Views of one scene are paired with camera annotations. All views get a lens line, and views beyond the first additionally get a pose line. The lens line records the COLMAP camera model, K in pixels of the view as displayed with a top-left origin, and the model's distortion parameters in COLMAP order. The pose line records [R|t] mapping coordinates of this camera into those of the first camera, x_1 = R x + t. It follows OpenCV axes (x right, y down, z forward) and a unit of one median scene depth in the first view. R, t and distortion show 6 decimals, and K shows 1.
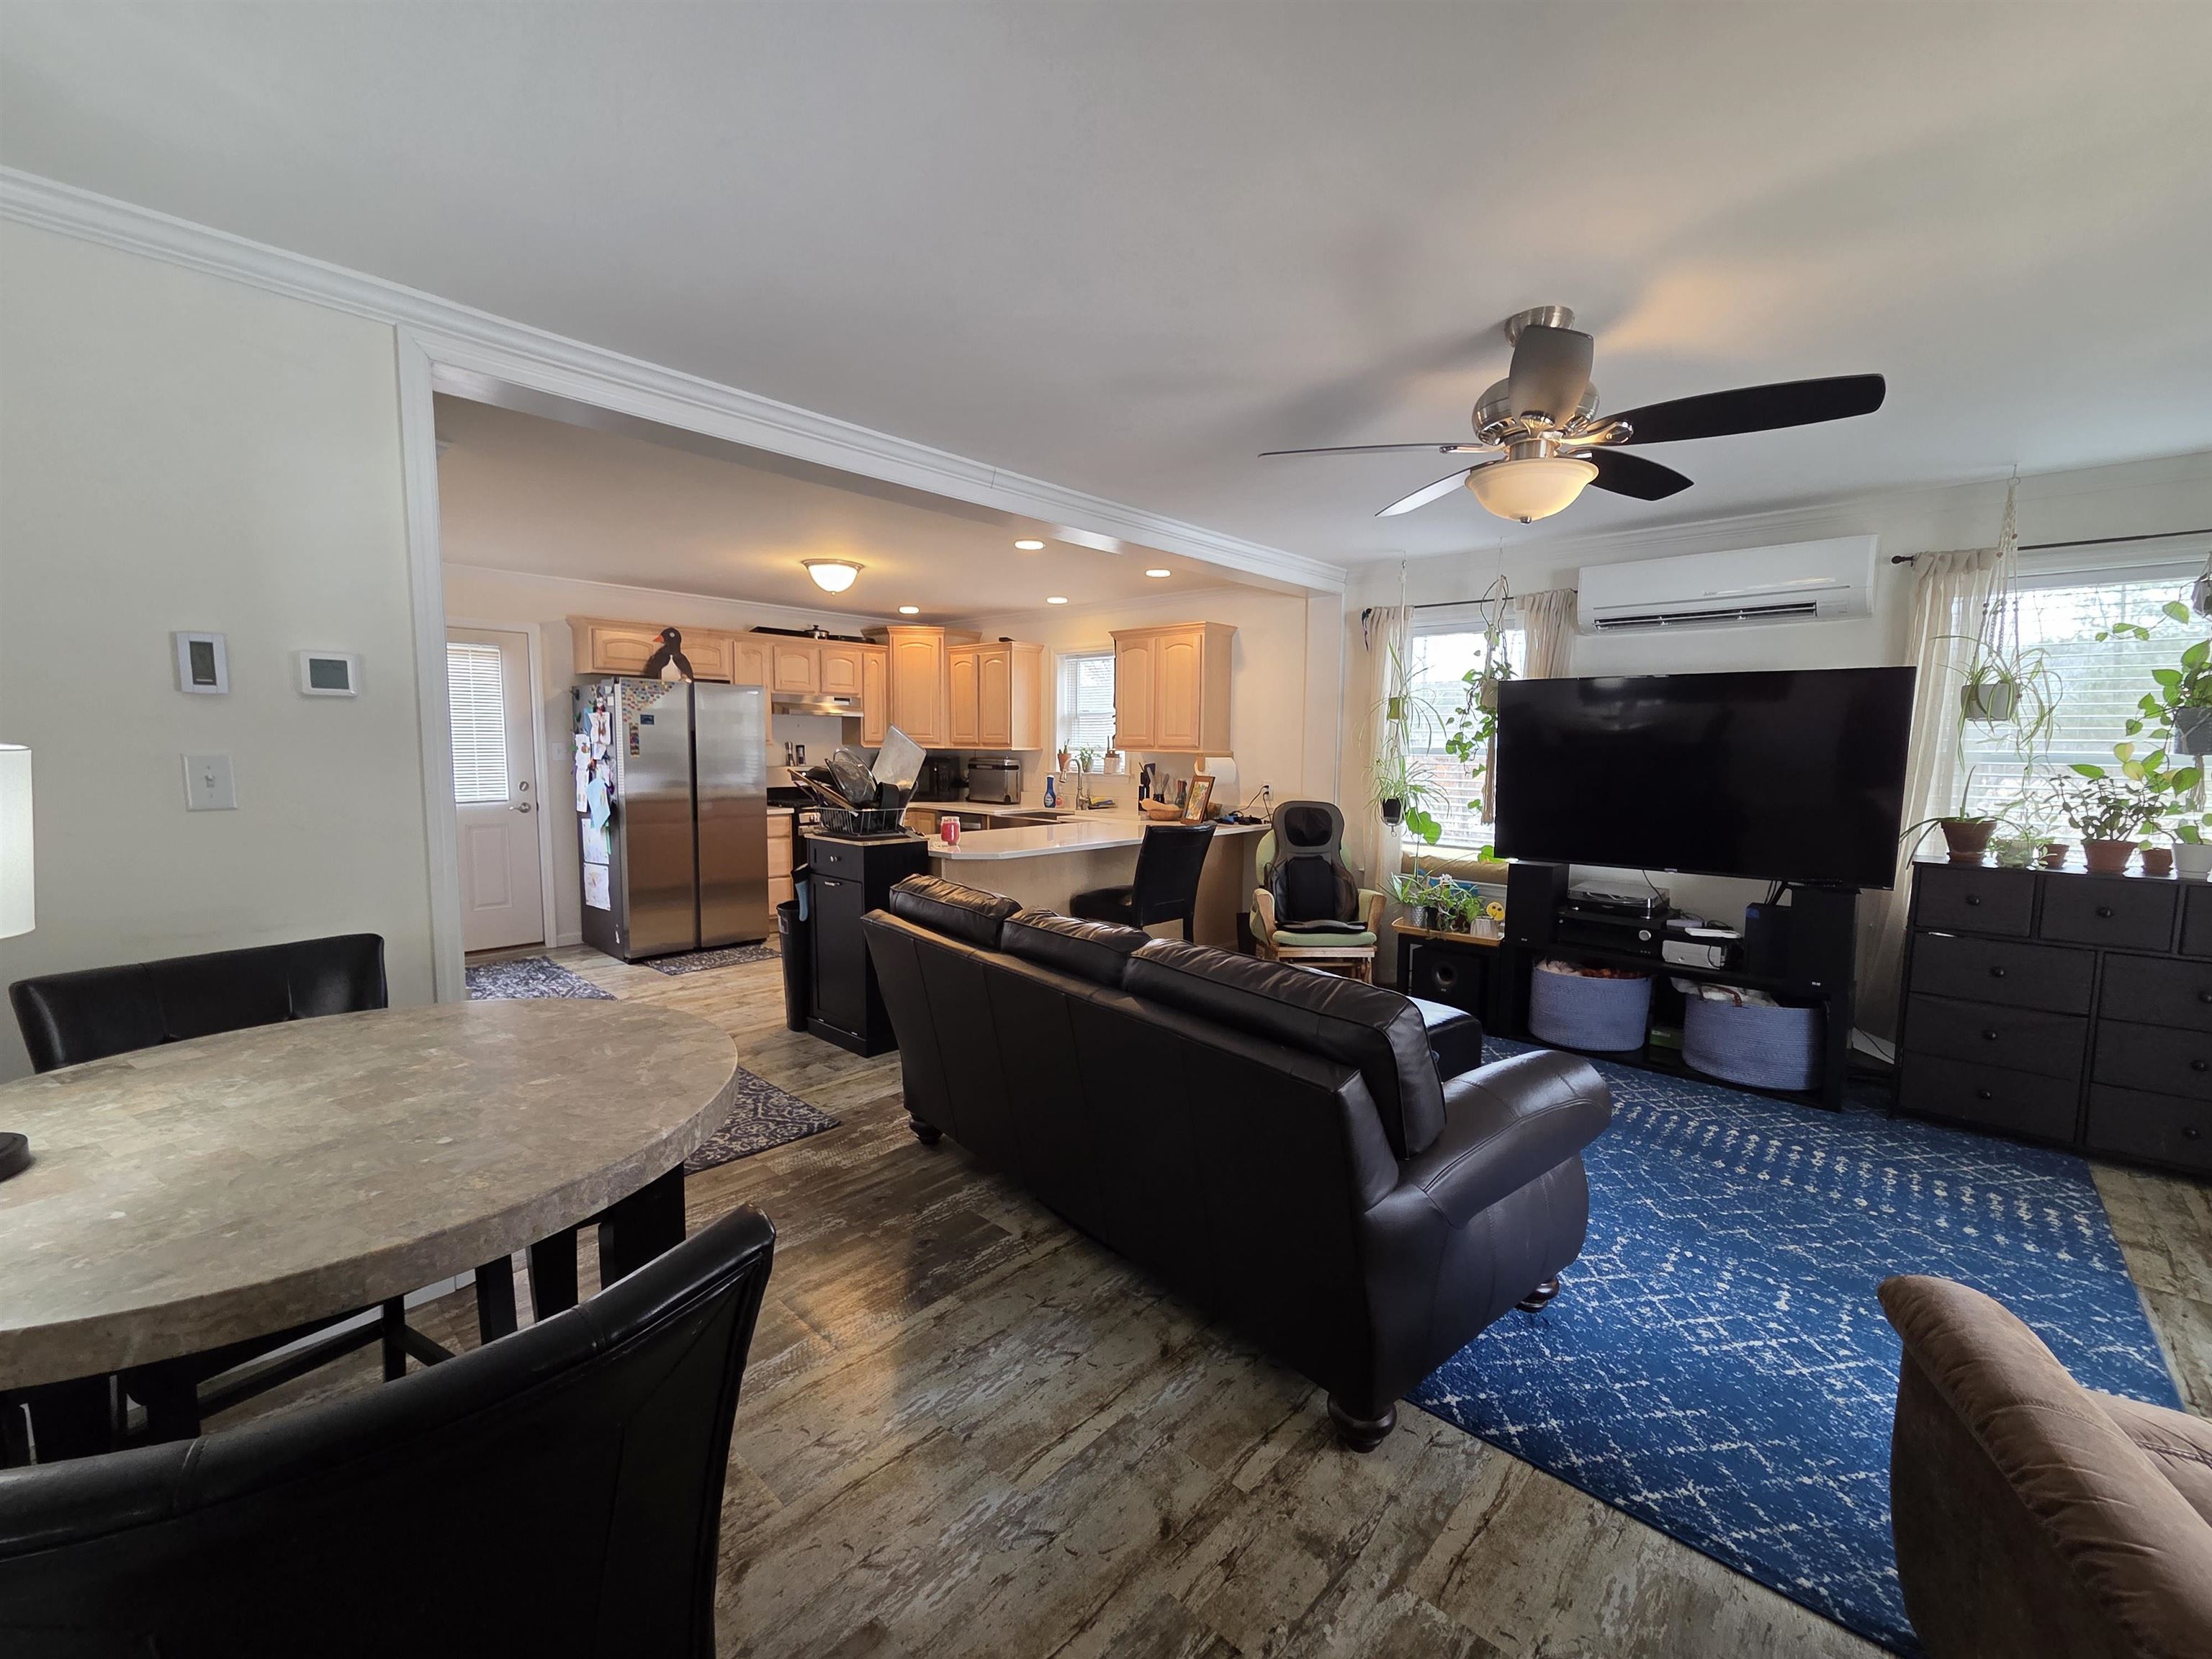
lens RADIAL K [[908.2, 0, 1110.4], [0, 908.2, 834.7], [0, 0, 1]] dist [-0.000425, 0.000523]
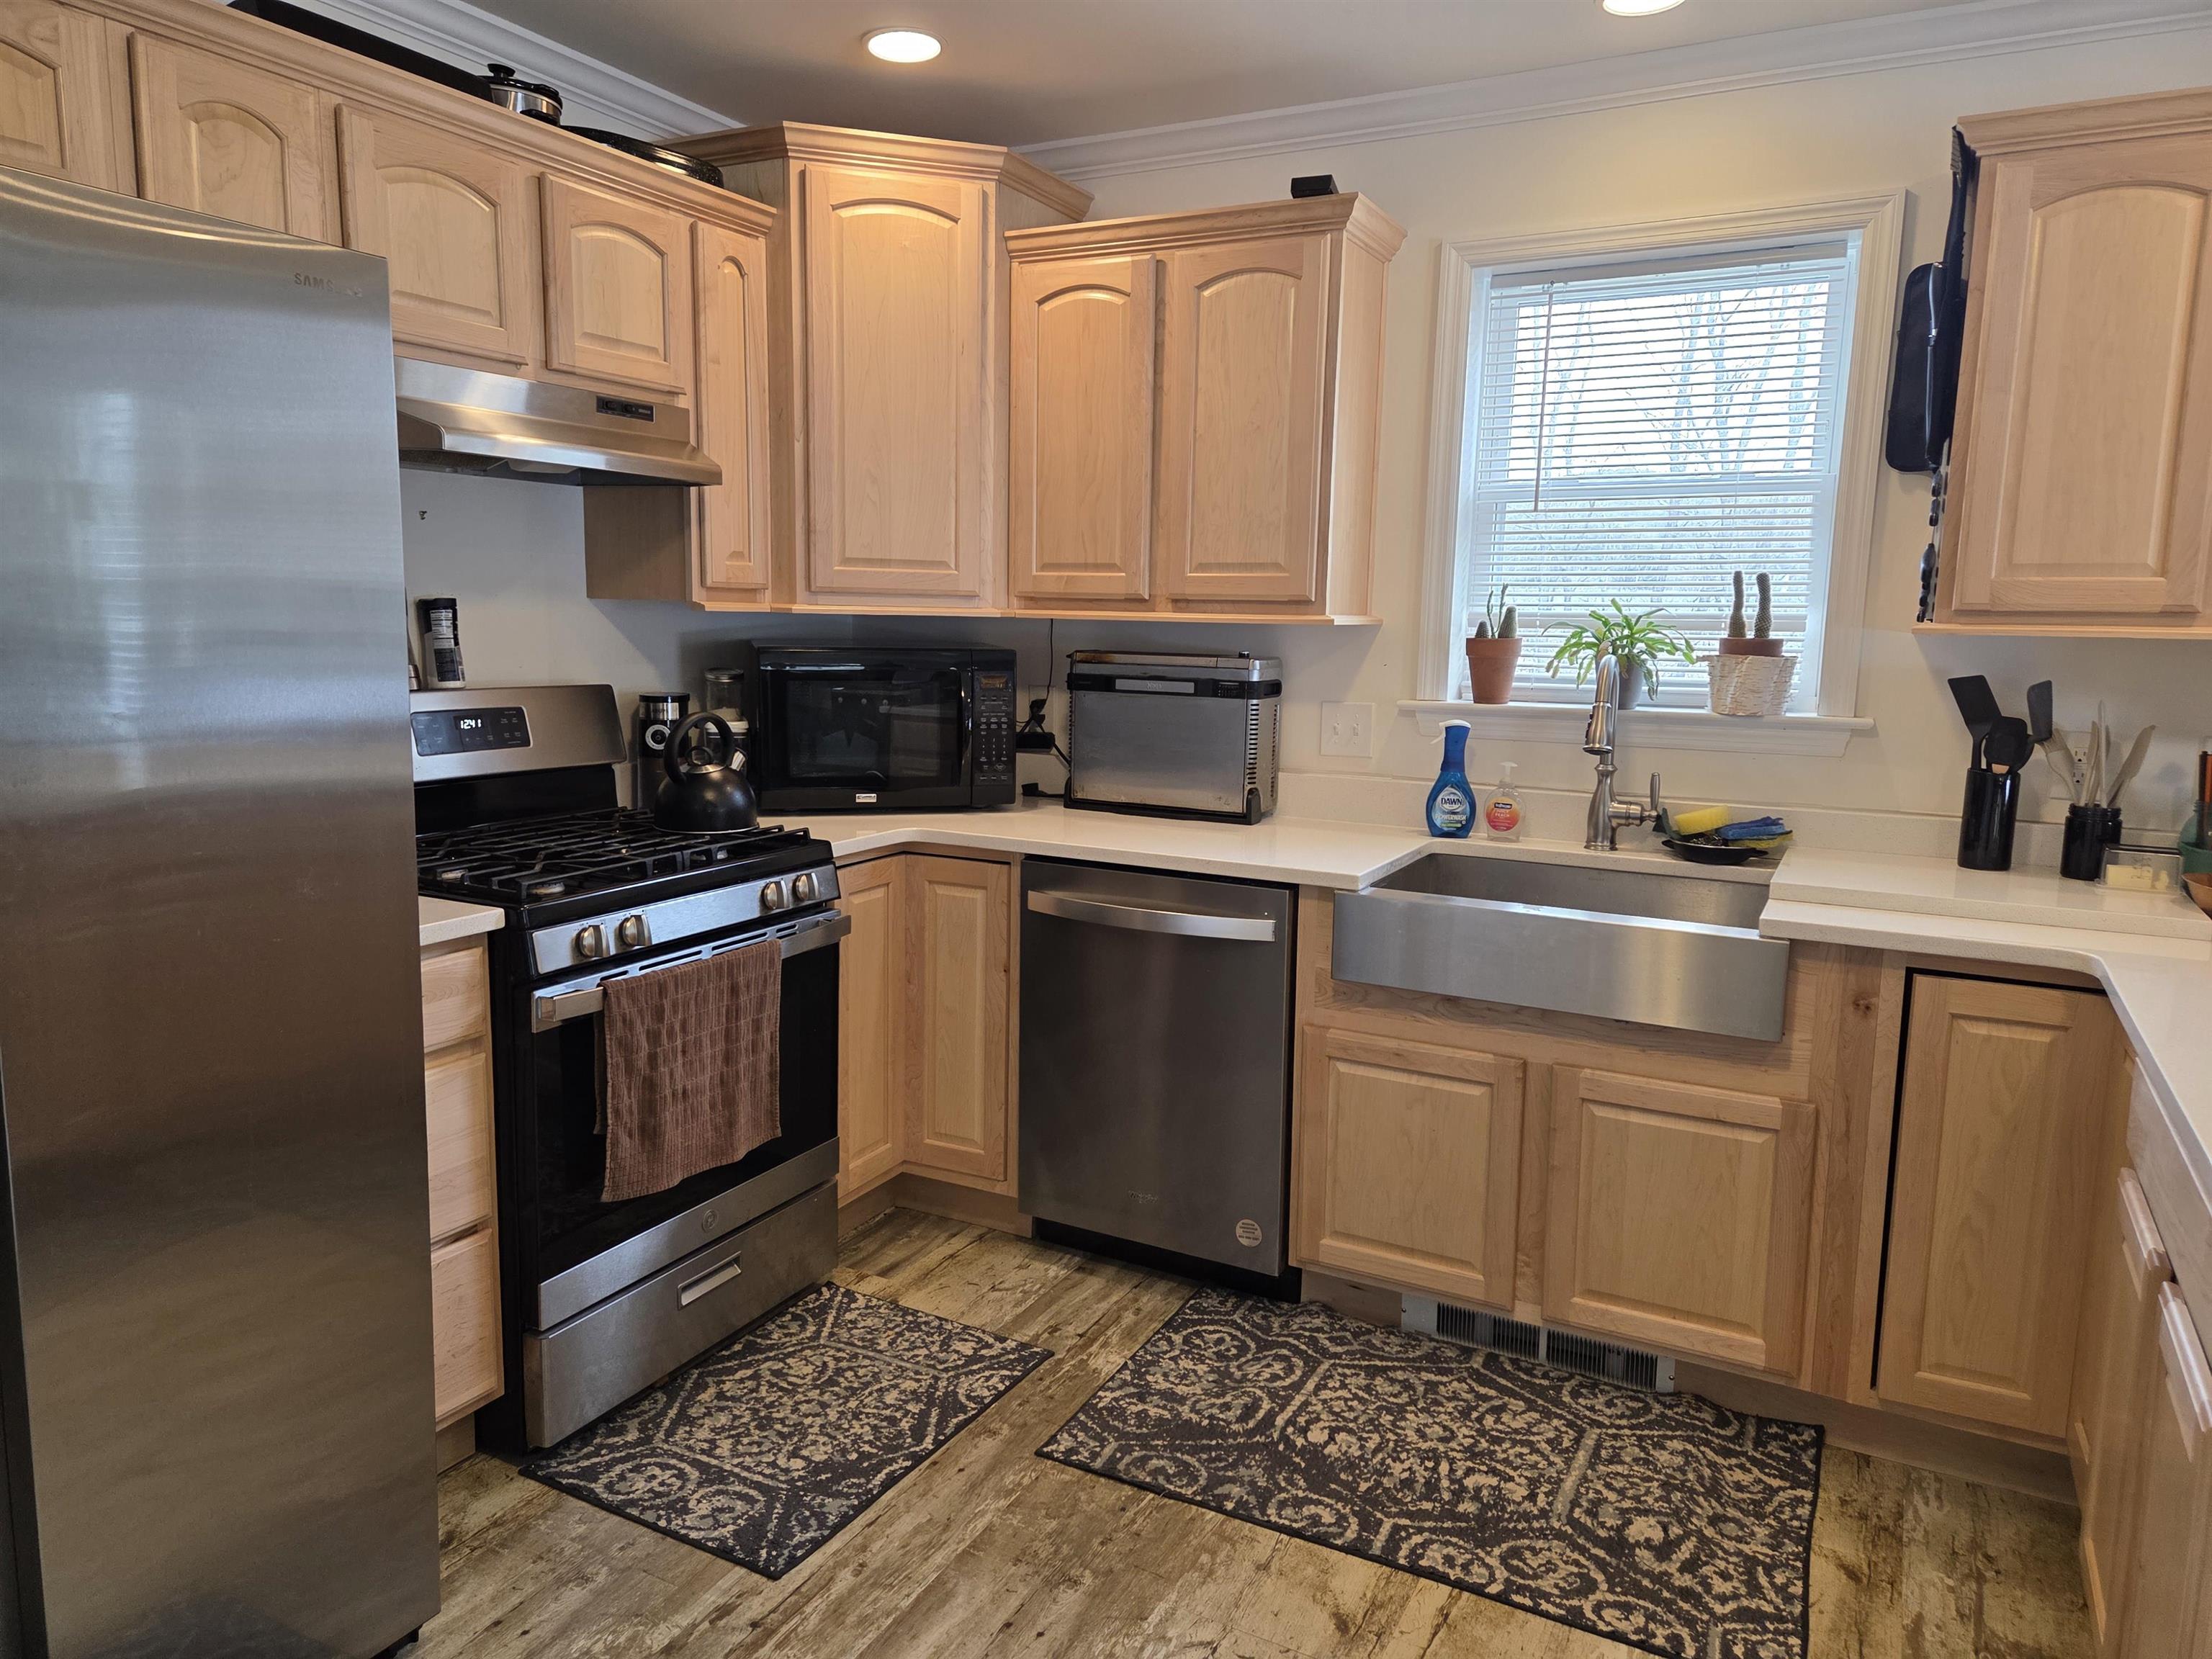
lens RADIAL K [[1471.4, 0, 1085.7], [0, 1471.4, 816.9], [0, 0, 1]] dist [0.059990, -0.039028]
pose [[0.971461, -0.027121, 0.235643, -0.277316], [0.016263, 0.998720, 0.047902, -0.059142], [-0.236641, -0.042703, 0.970658, 0.595420]]
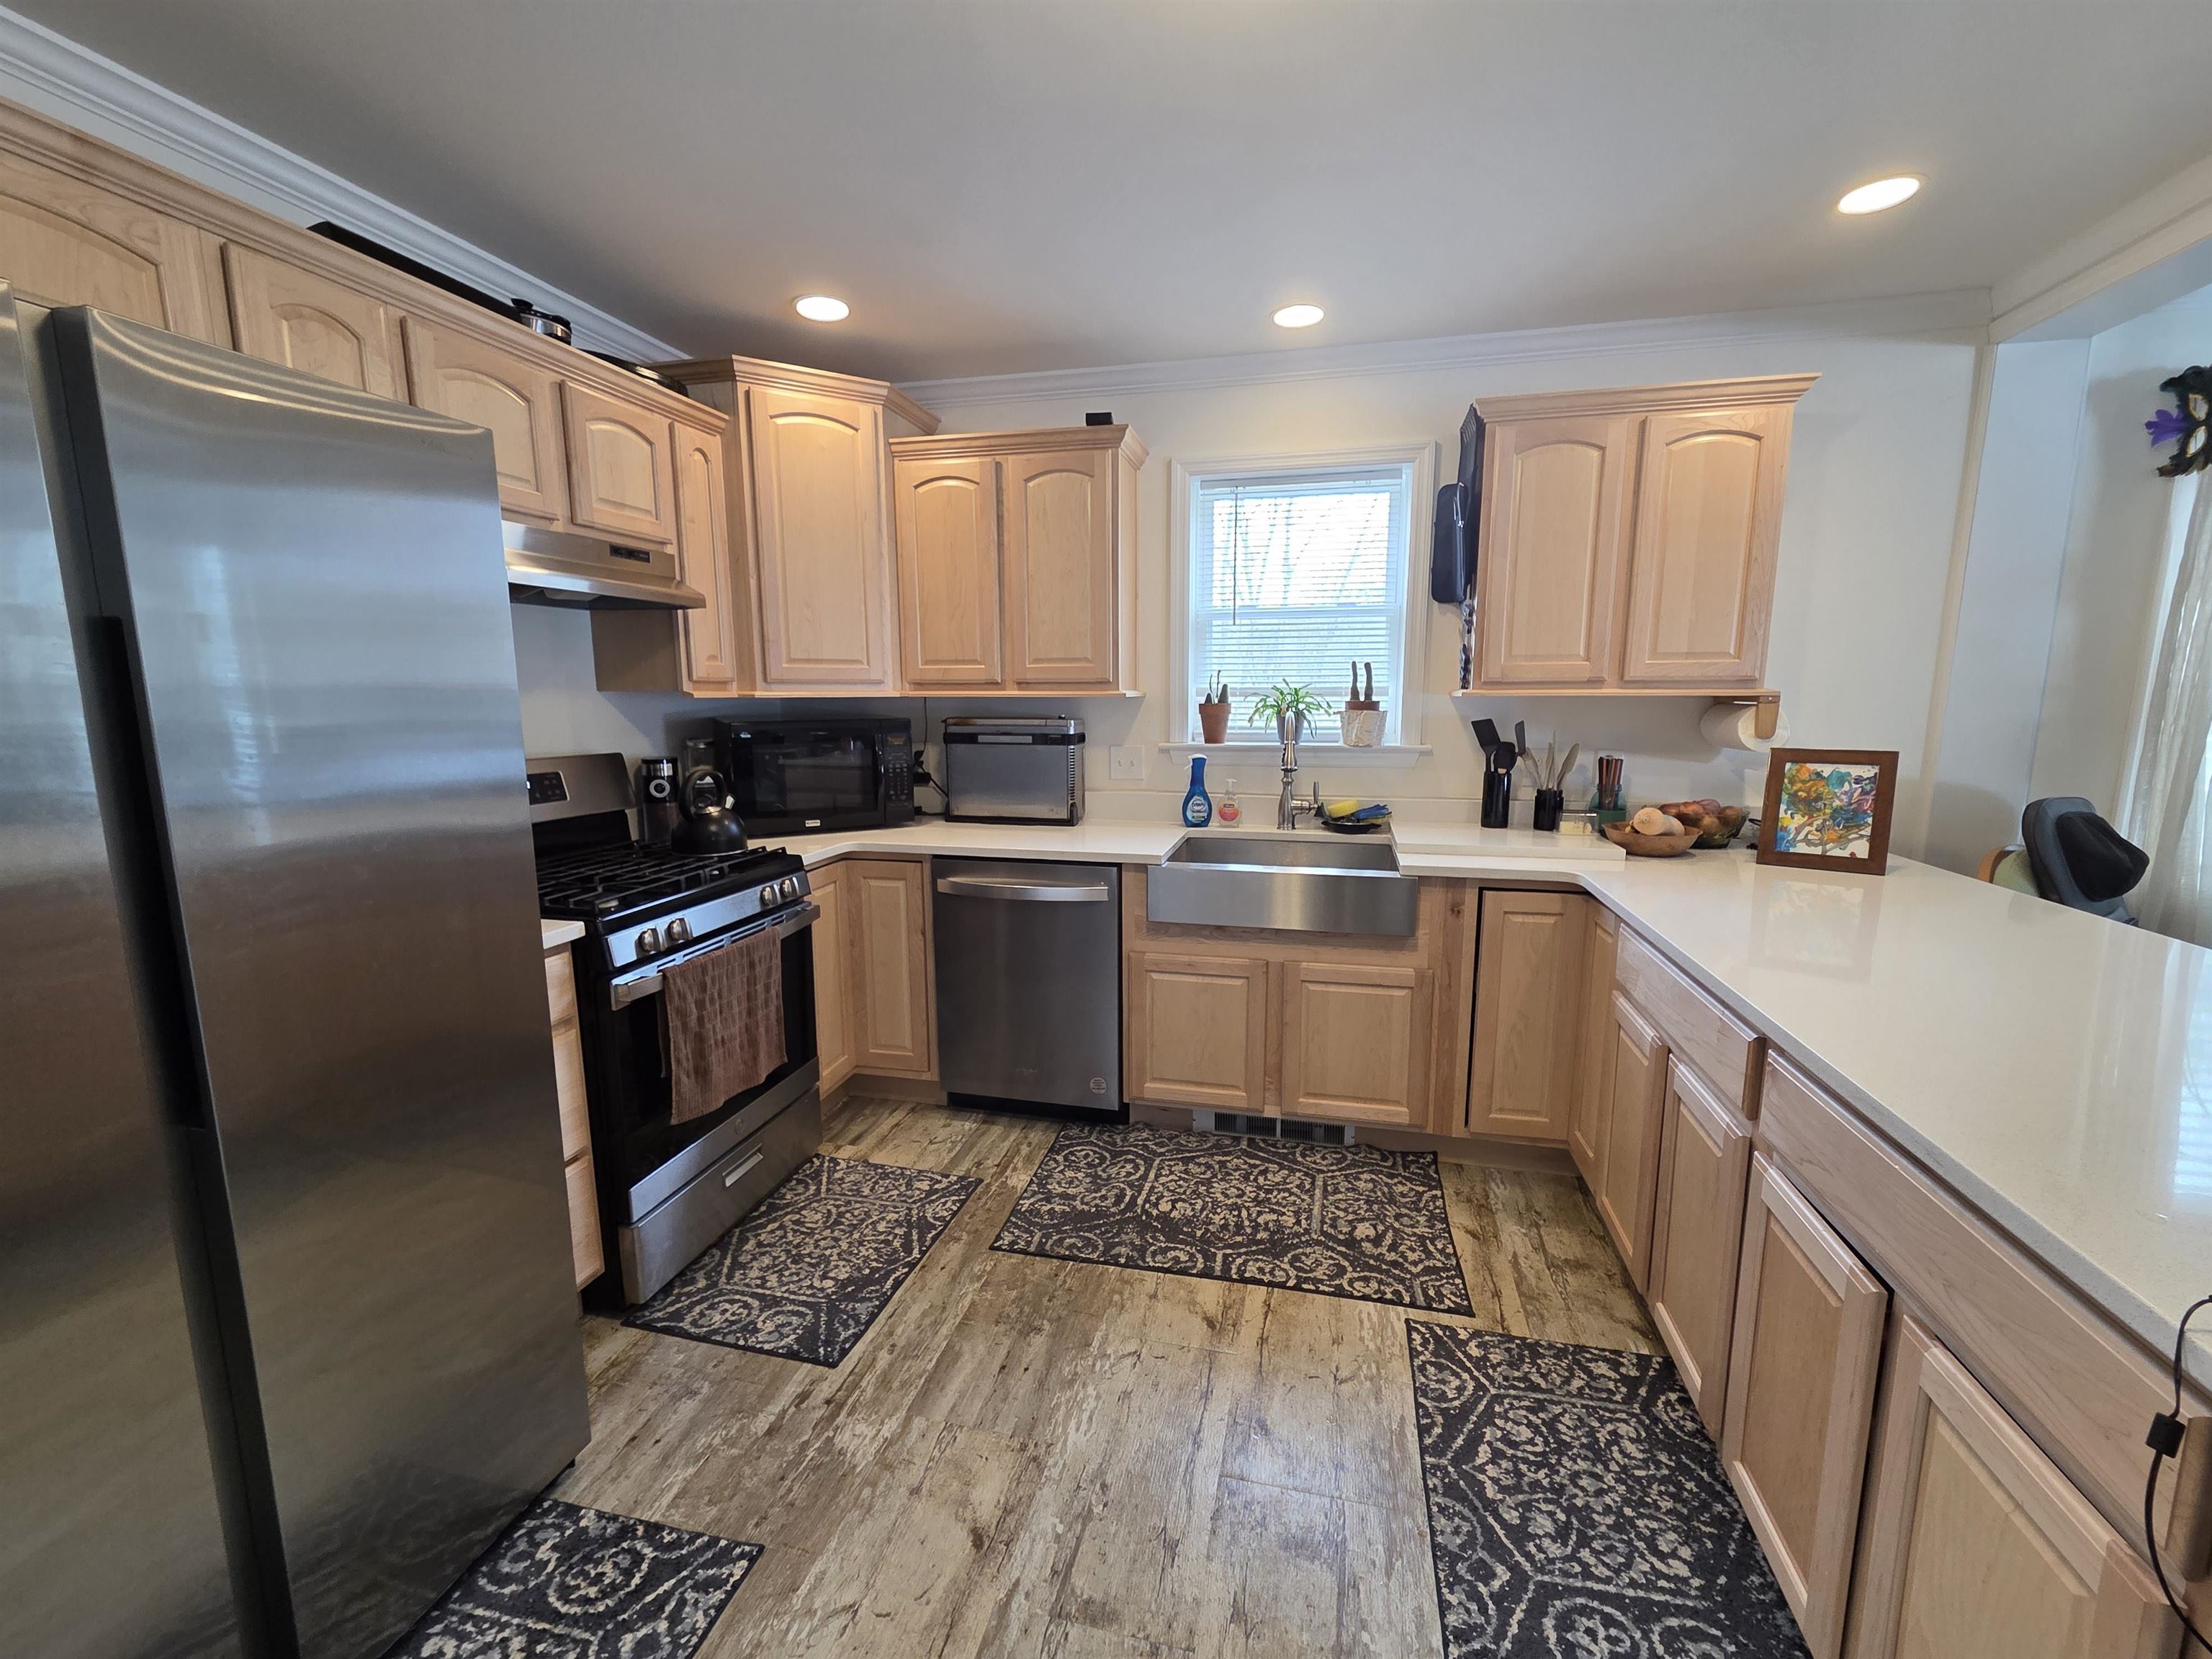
lens RADIAL K [[908.2, 0, 1111.0], [0, 908.2, 833.9], [0, 0, 1]] dist [-0.000425, 0.000523]
pose [[0.880086, -0.088100, 0.466569, -0.310114], [0.059337, 0.995339, 0.076018, -0.062646], [-0.471092, -0.039217, 0.881212, 0.629789]]
